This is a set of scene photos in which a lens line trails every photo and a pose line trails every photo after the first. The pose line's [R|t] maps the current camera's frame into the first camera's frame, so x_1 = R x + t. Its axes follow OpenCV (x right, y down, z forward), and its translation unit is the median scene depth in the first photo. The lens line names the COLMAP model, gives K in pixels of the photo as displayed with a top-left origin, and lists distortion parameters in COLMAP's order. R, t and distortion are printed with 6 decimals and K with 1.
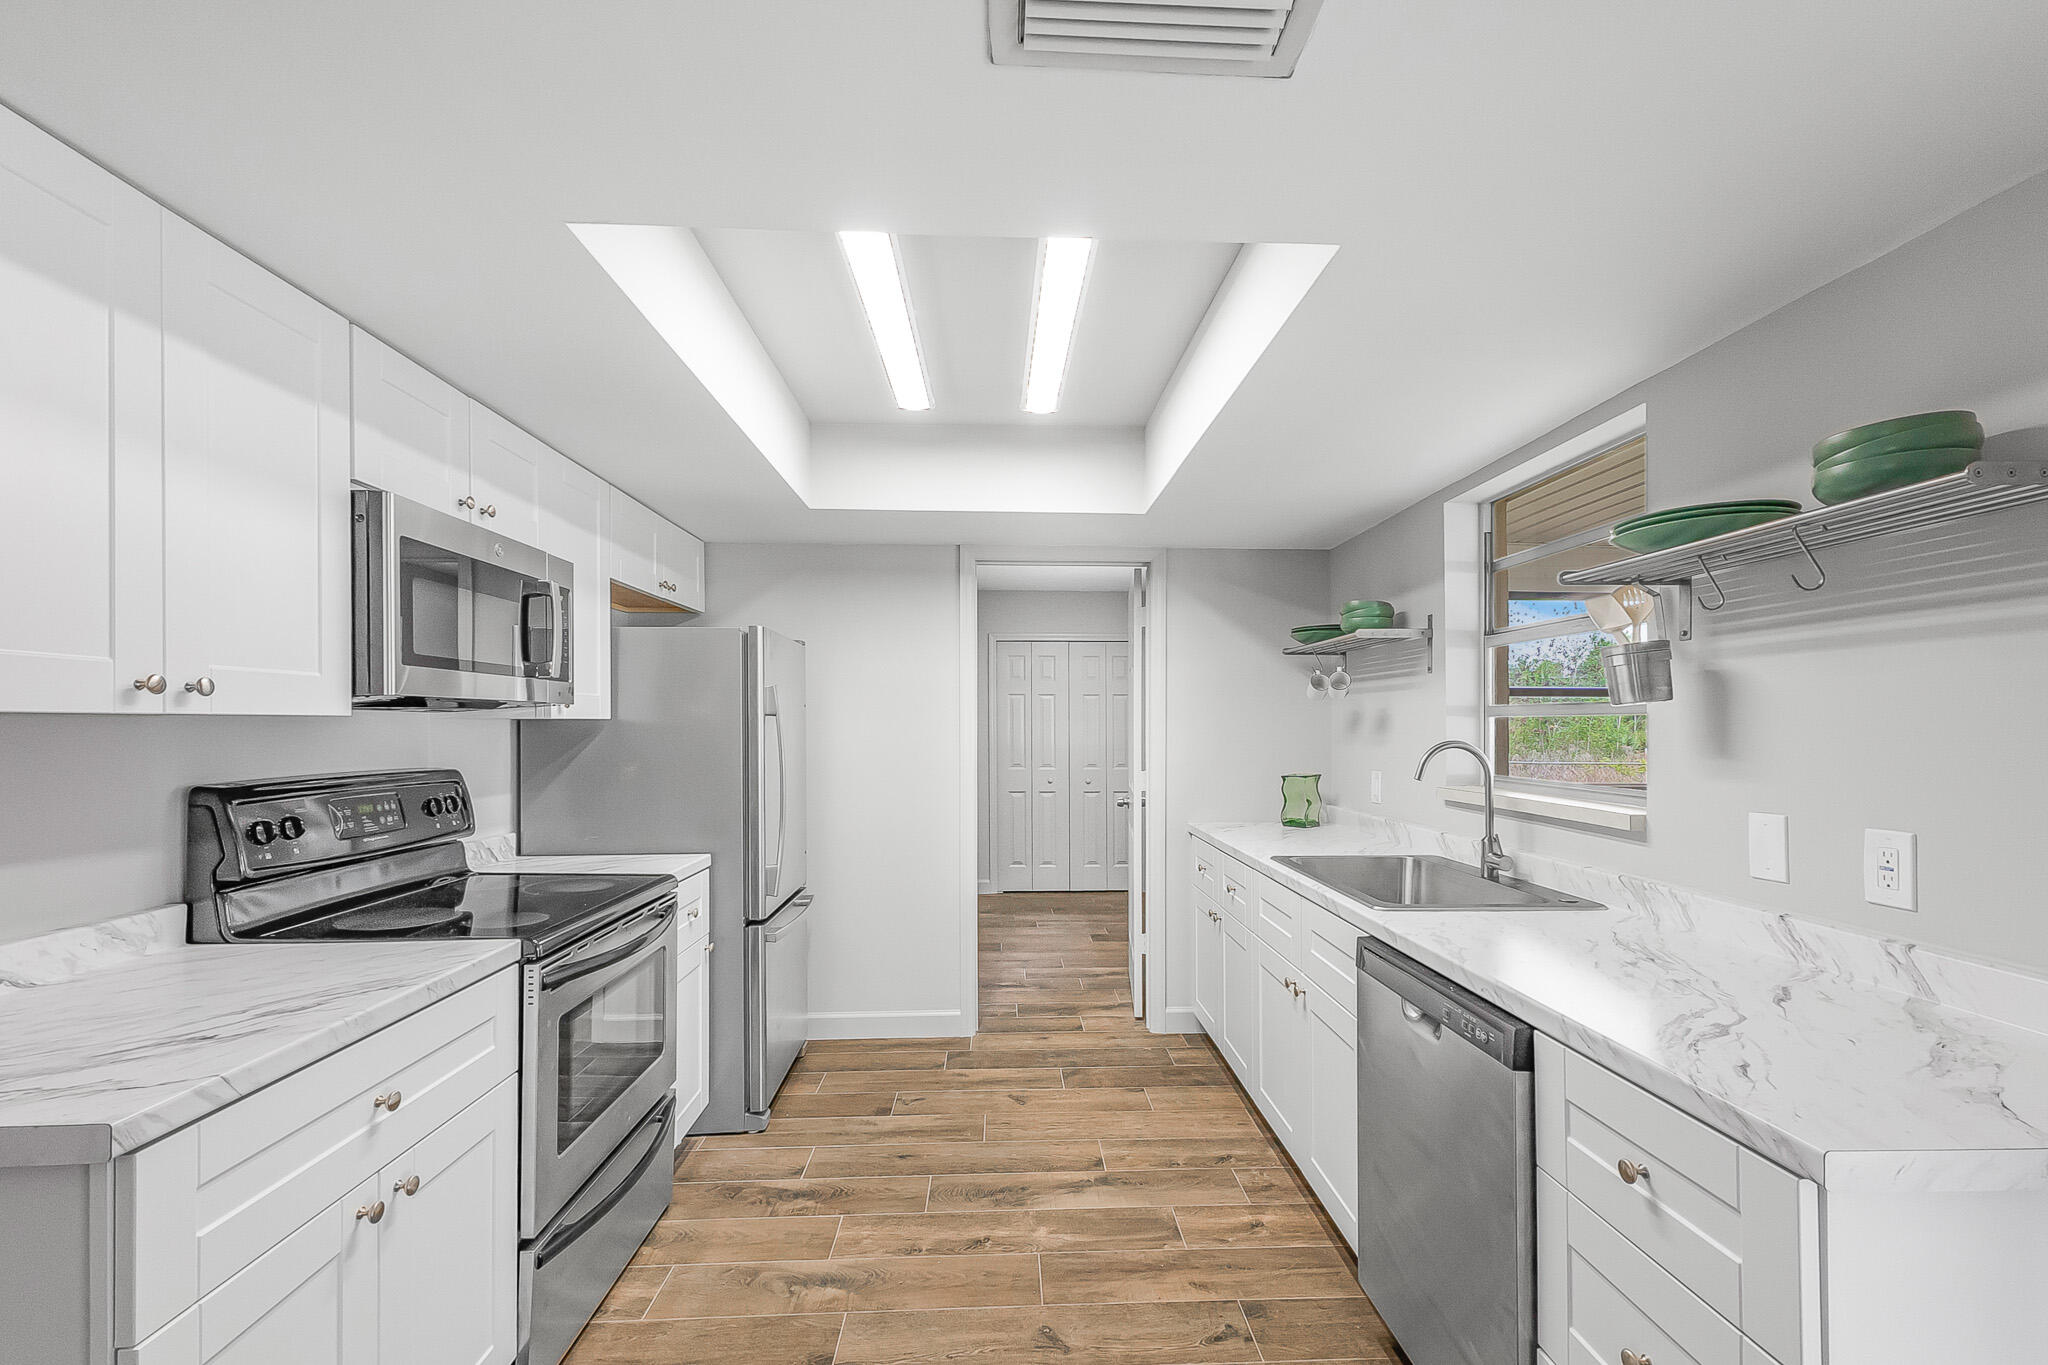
lens RADIAL K [[879.6, 0, 1047.9], [0, 879.6, 713.2], [0, 0, 1]] dist [0.020368, 0.000114]
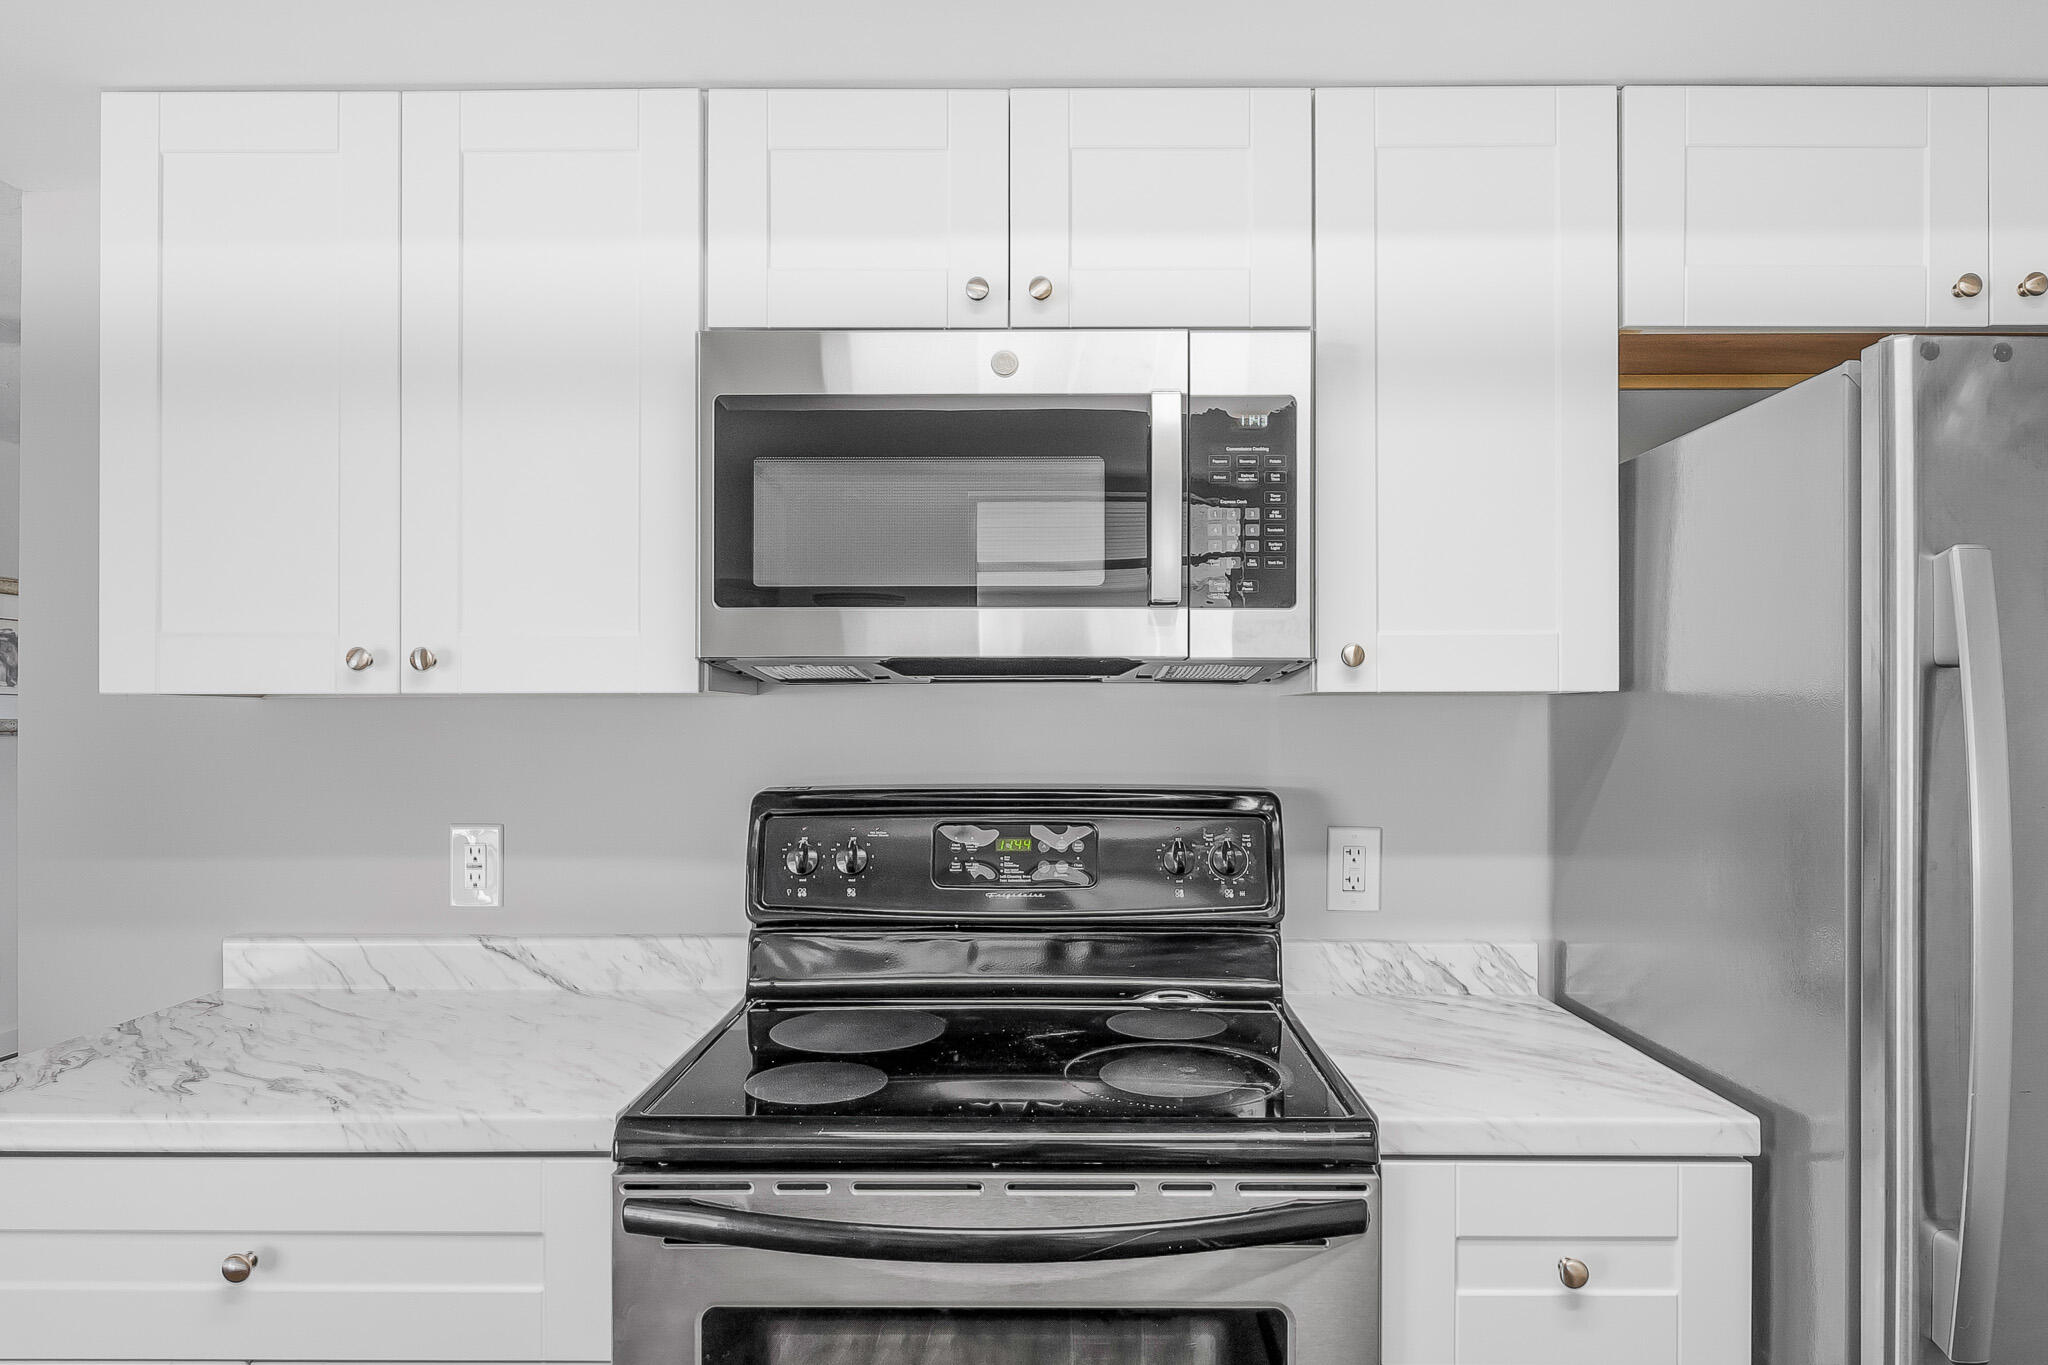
lens RADIAL K [[1325.6, 0, 1030.9], [0, 1325.6, 712.6], [0, 0, 1]] dist [0.000152, -0.000657]
pose [[-0.068324, -0.001838, -0.997662, 0.149891], [0.013753, 0.999902, -0.002784, 0.019980], [0.997568, -0.013911, -0.068292, 1.145283]]
